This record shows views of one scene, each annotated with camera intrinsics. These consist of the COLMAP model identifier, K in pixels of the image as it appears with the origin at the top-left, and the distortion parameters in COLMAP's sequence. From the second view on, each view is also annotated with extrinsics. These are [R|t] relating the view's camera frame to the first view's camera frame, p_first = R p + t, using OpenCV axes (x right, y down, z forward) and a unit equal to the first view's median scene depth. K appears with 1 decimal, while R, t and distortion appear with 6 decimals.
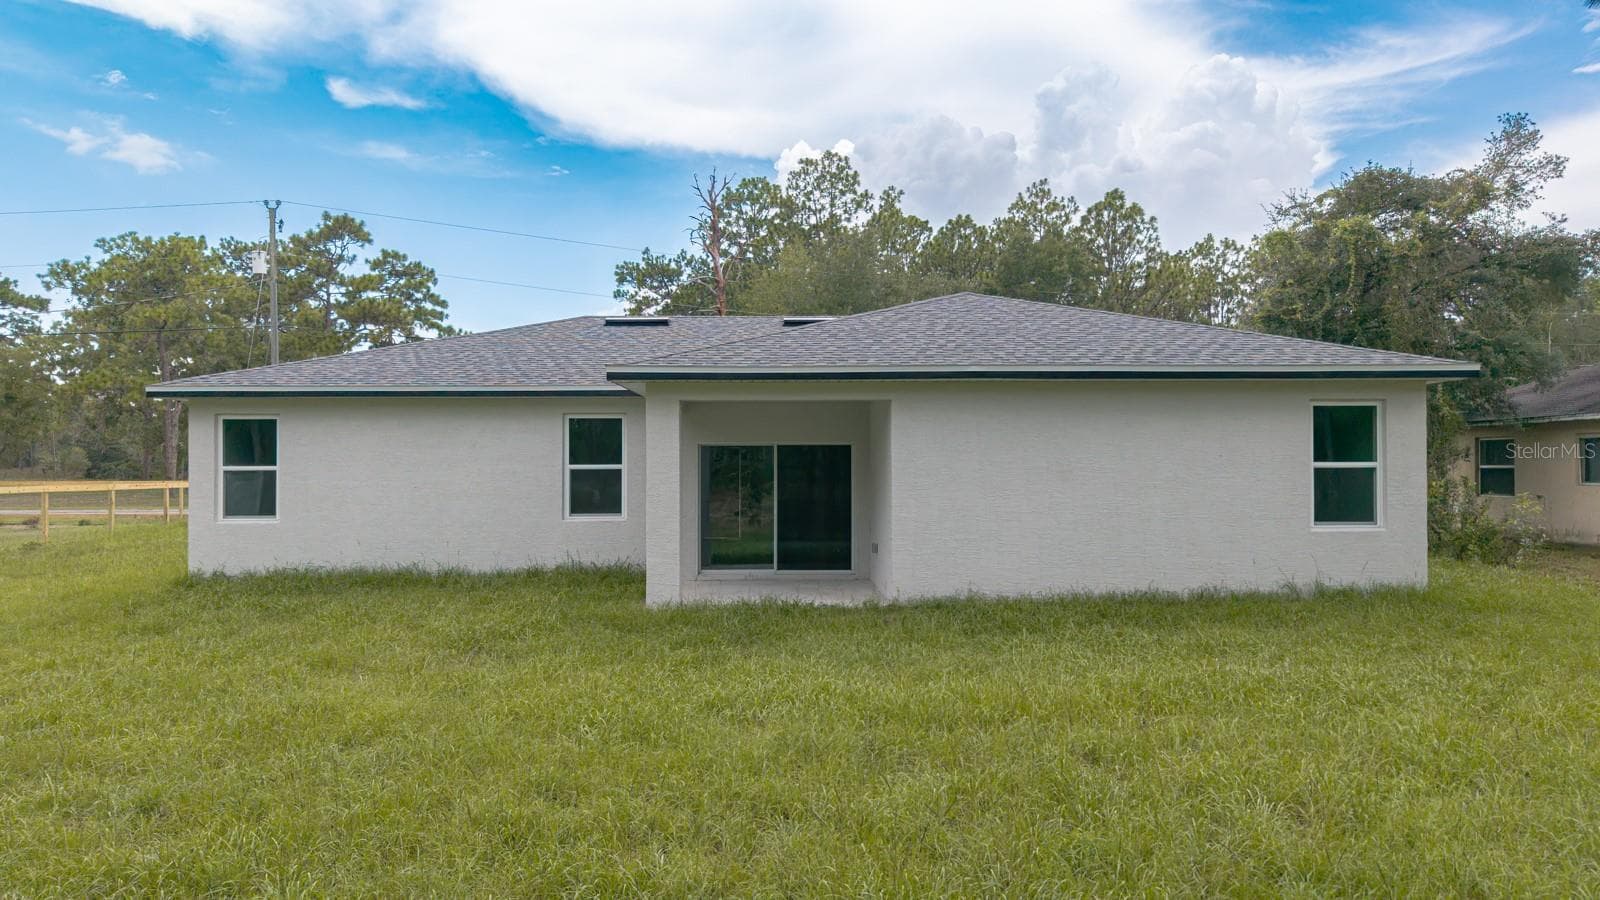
lens RADIAL K [[1056.7, 0, 800.4], [0, 1056.7, 458.5], [0, 0, 1]] dist [0.036003, -0.052009]
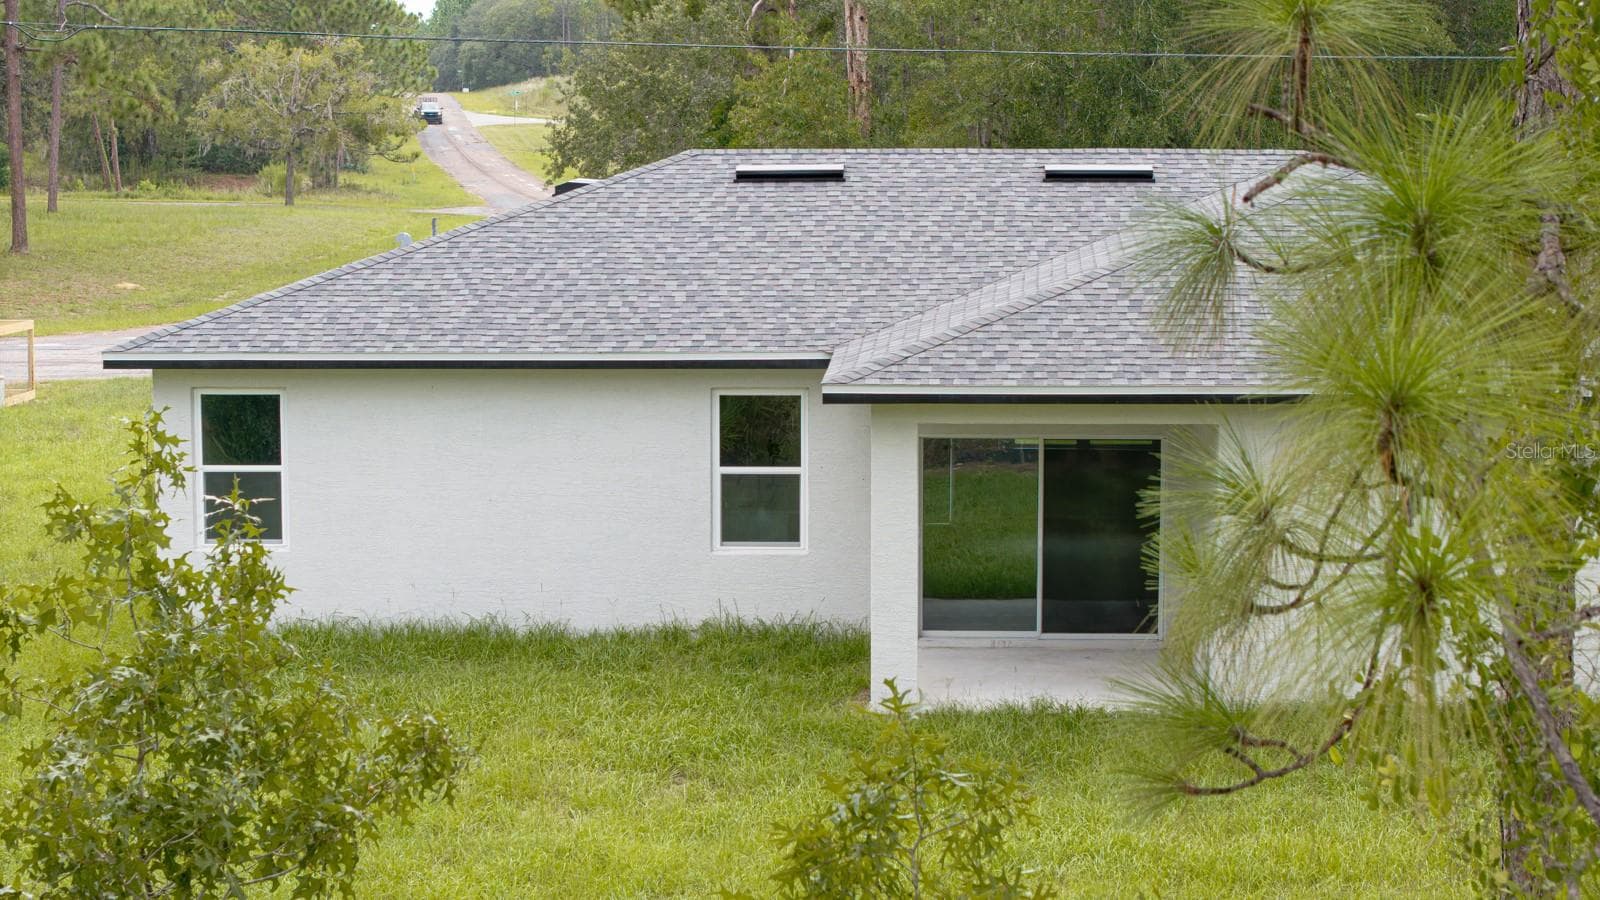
lens RADIAL K [[3167.6, 0, 797.8], [0, 3167.6, 472.0], [0, 0, 1]] dist [-0.569249, 4.680500]
pose [[0.997897, 0.010146, -0.064021, -0.041960], [-0.001155, 0.990301, 0.138931, -0.221320], [0.064810, -0.138565, 0.988230, -0.767488]]
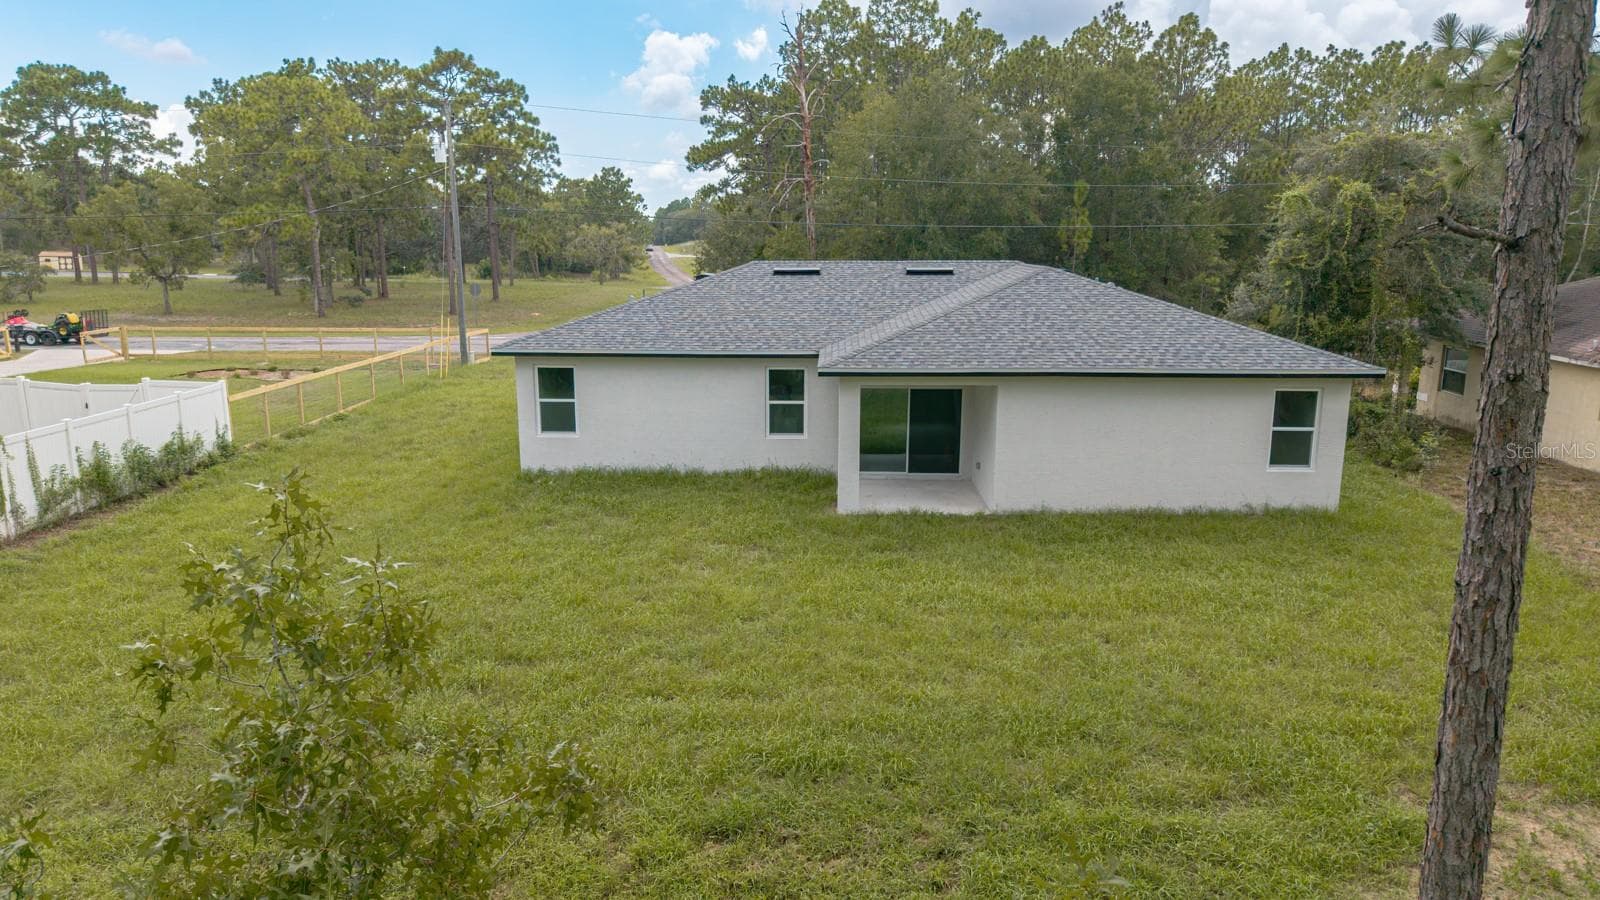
lens RADIAL K [[1056.7, 0, 800.4], [0, 1056.7, 458.5], [0, 0, 1]] dist [0.036003, -0.052009]
pose [[0.998904, 0.015227, -0.044253, -0.093633], [-0.005393, 0.976742, 0.214352, -0.198268], [0.046488, -0.213879, 0.975753, -0.386296]]
